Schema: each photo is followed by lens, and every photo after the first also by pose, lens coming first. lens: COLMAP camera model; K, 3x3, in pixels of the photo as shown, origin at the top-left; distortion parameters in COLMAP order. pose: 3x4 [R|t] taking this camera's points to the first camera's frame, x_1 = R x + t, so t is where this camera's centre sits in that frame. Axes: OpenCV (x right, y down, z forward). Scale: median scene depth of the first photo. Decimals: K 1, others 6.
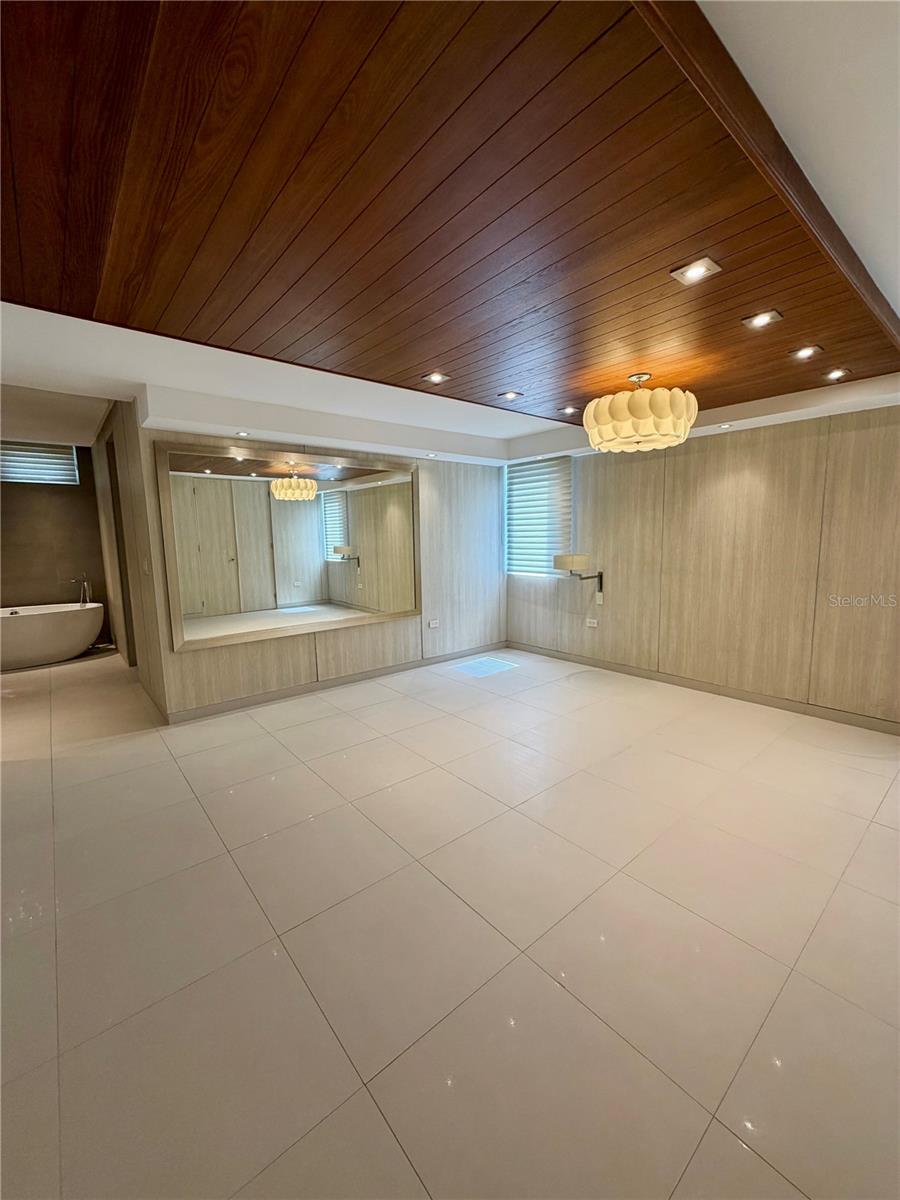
lens RADIAL K [[477.7, 0, 446.5], [0, 477.7, 592.4], [0, 0, 1]] dist [-0.002268, -0.000732]
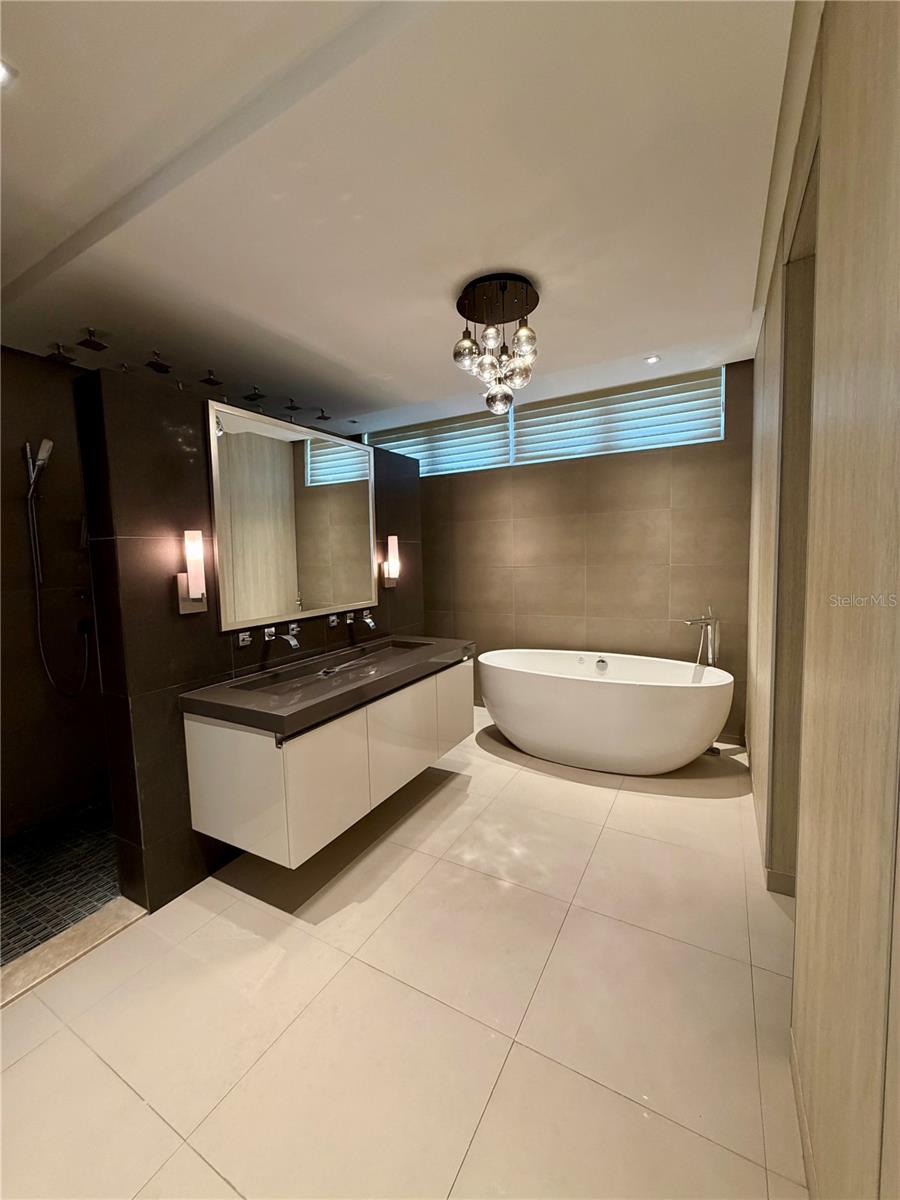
lens RADIAL K [[477.7, 0, 452.5], [0, 477.7, 595.6], [0, 0, 1]] dist [-0.002268, -0.000732]
pose [[0.367913, 0.090578, -0.925438, -0.377617], [-0.090773, 0.993989, 0.061201, -0.059819], [0.925419, 0.061488, 0.373923, 0.537718]]
